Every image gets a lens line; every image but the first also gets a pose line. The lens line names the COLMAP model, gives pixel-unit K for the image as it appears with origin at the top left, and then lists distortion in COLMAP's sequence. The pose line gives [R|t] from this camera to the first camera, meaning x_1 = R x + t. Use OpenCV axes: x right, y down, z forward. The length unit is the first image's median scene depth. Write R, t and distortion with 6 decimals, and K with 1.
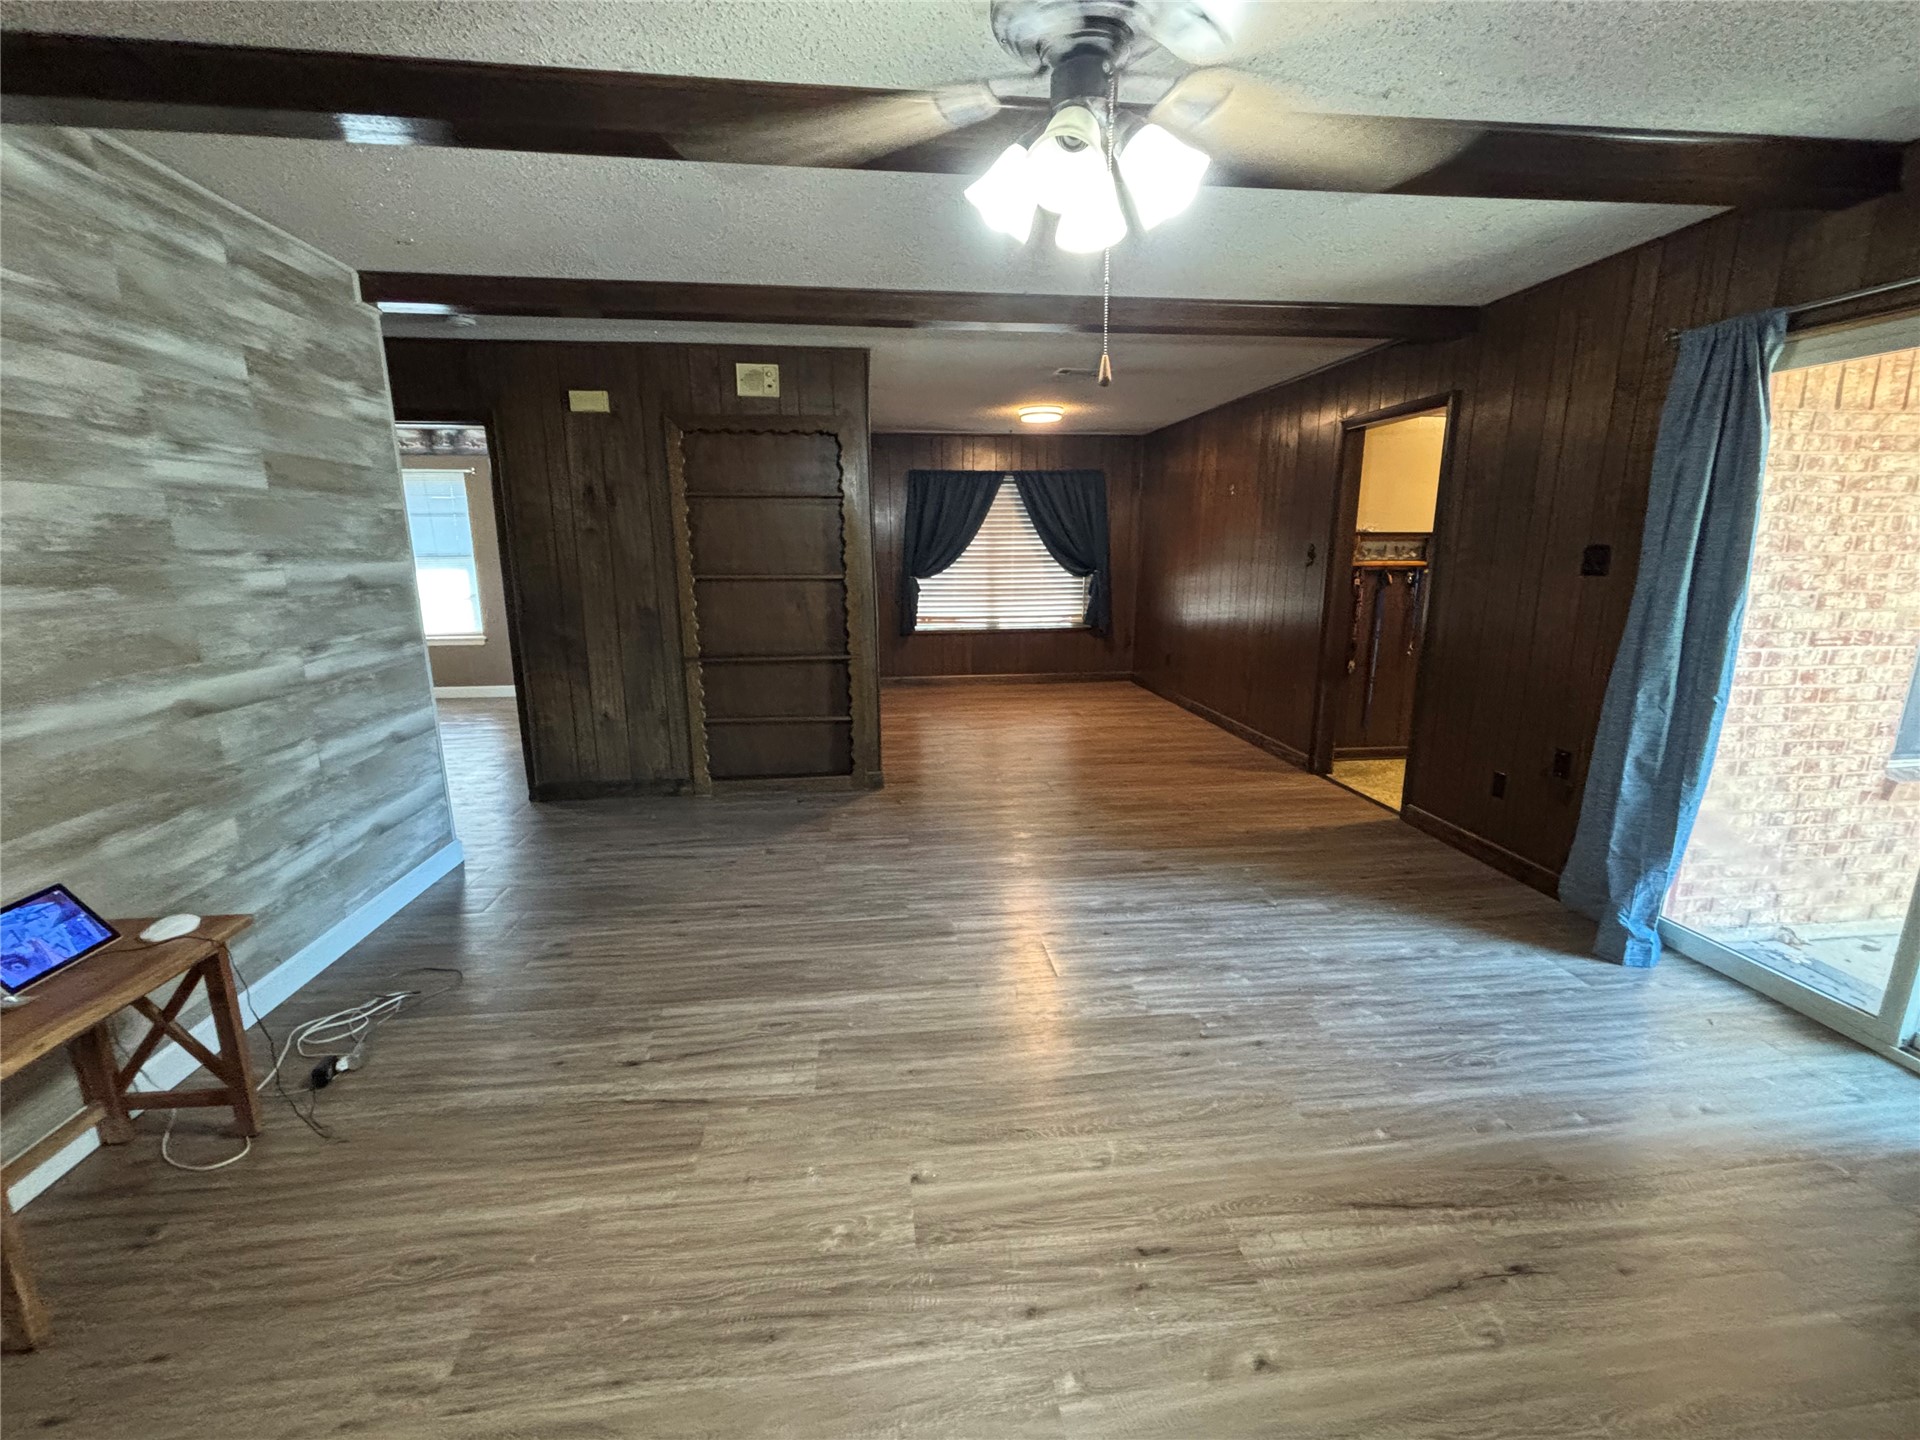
lens RADIAL K [[812.9, 0, 948.5], [0, 812.9, 718.9], [0, 0, 1]] dist [0.003849, -0.000454]
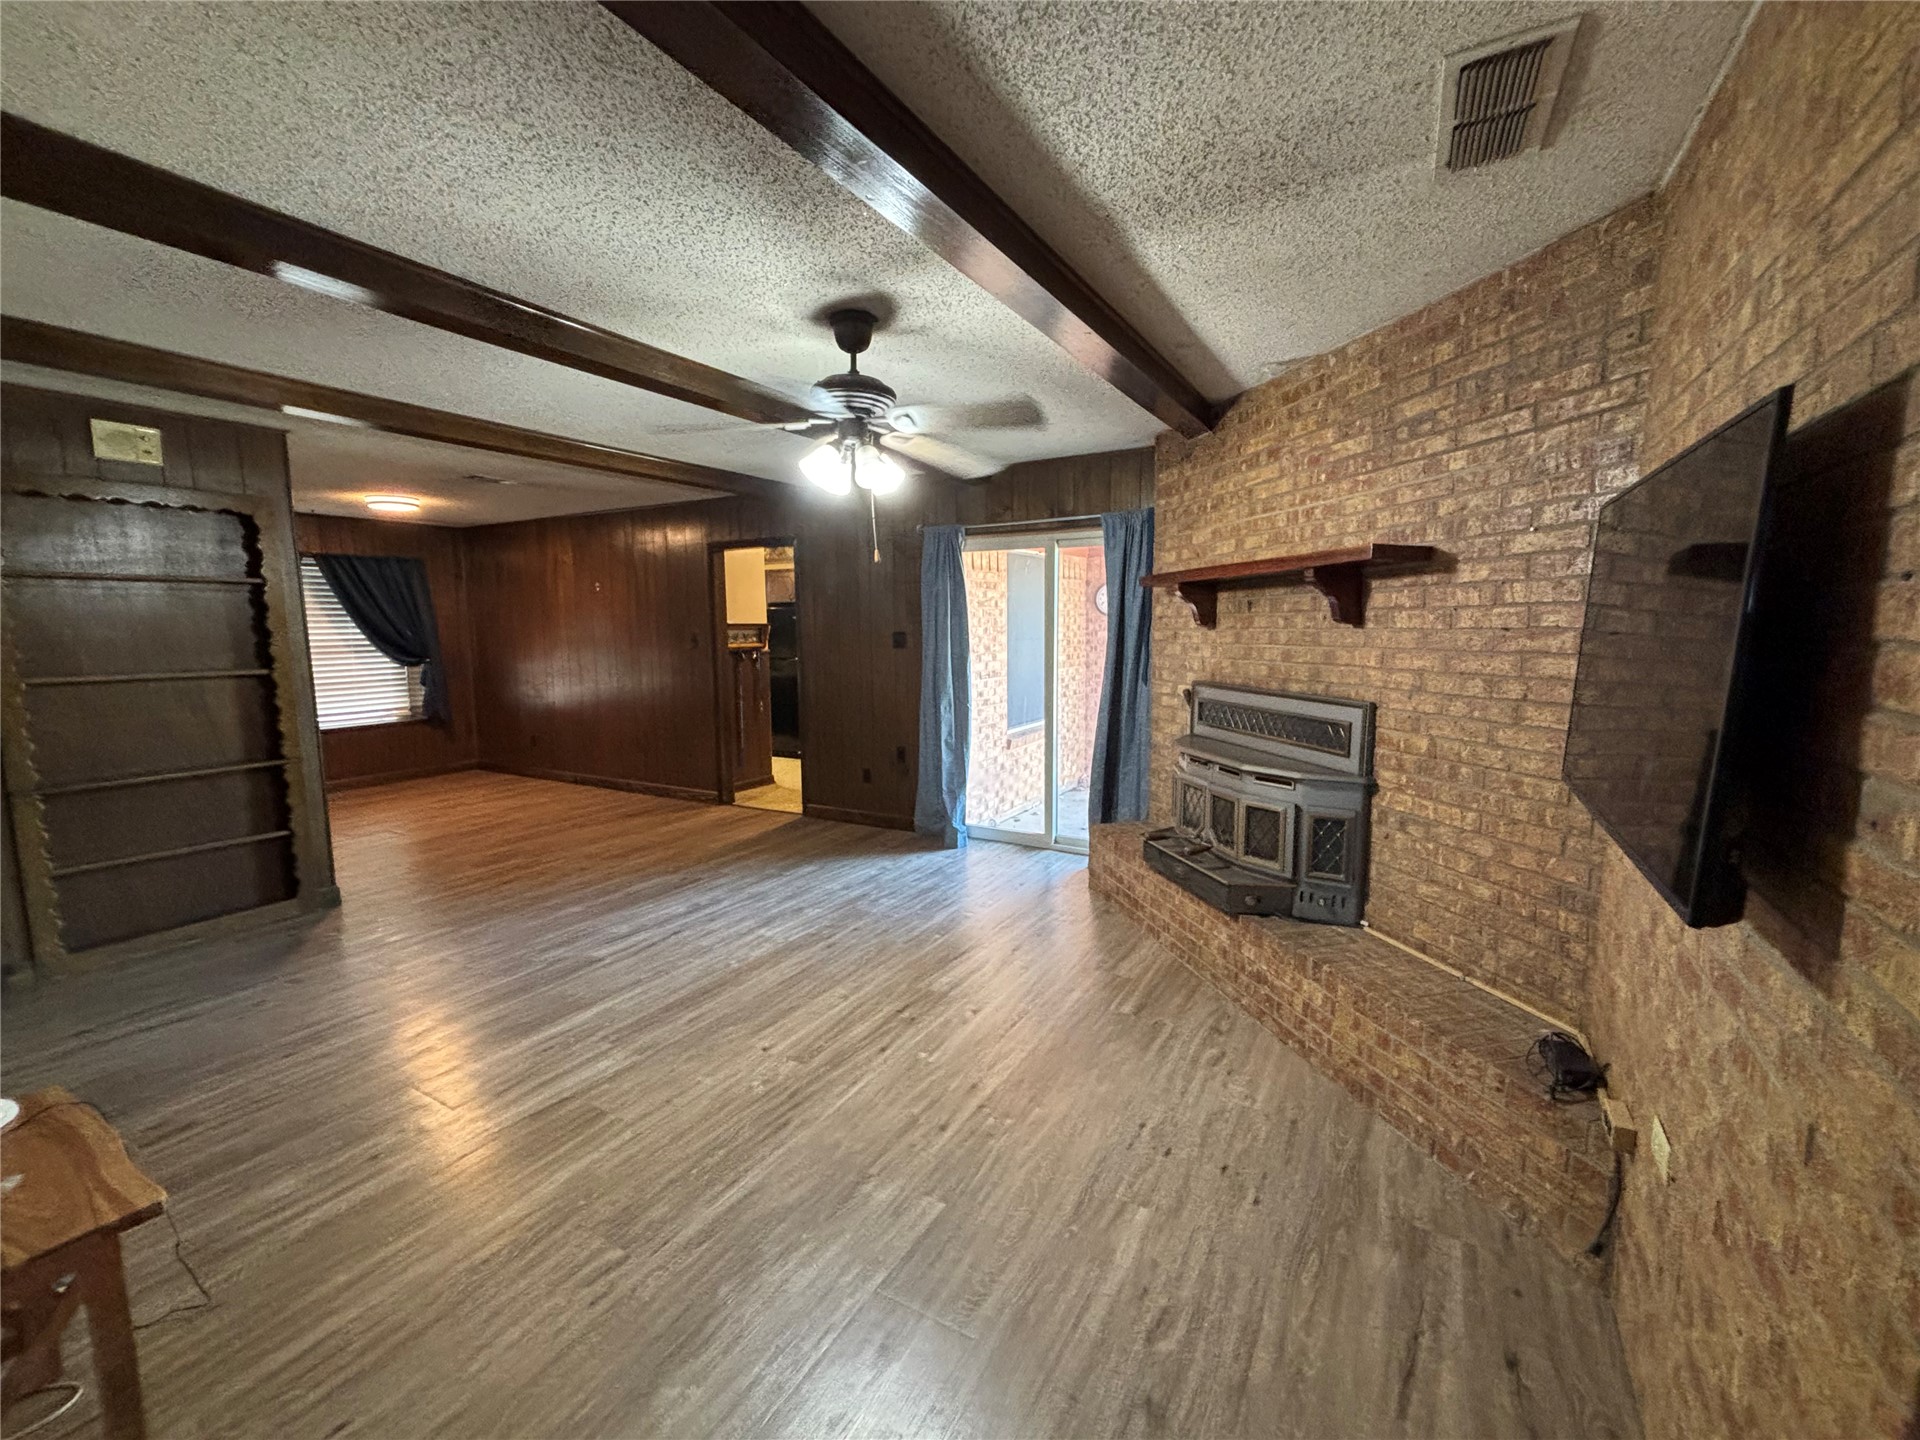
lens RADIAL K [[812.9, 0, 959.6], [0, 812.9, 713.1], [0, 0, 1]] dist [0.003849, -0.000454]
pose [[0.591368, -0.087209, 0.801673, -0.550611], [0.175974, 0.984132, -0.022753, 0.028923], [-0.786967, 0.154529, 0.597330, -0.155205]]
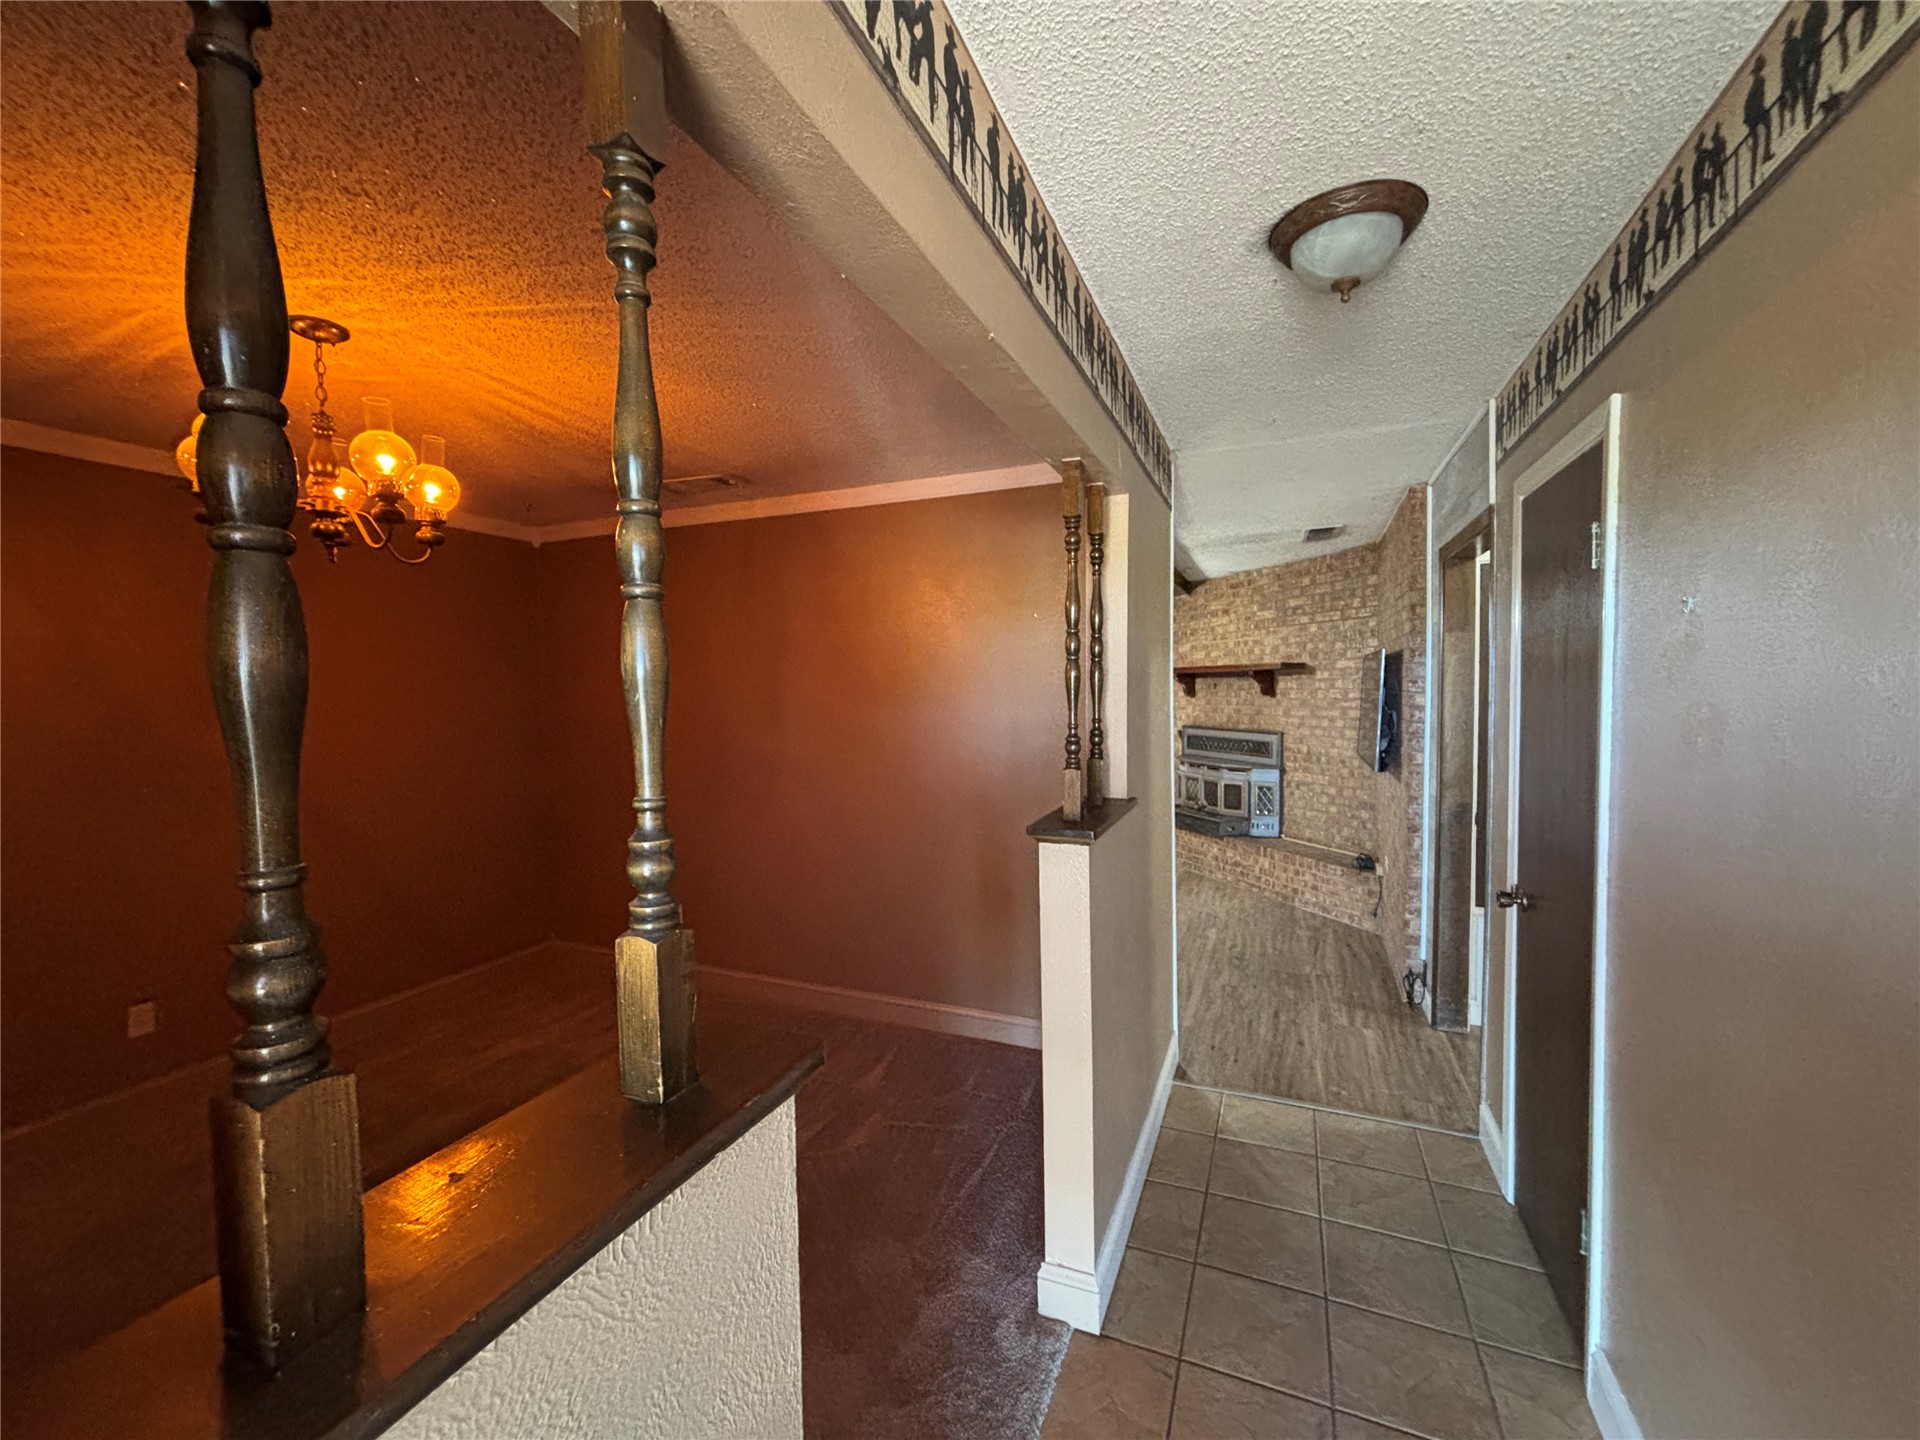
lens RADIAL K [[768.6, 0, 957.3], [0, 768.6, 710.4], [0, 0, 1]] dist [0.000240, -0.000537]
pose [[0.489521, -0.023527, 0.871674, -1.502887], [0.191546, 0.978121, -0.081170, 0.027662], [-0.850694, 0.206701, 0.483317, -0.216459]]
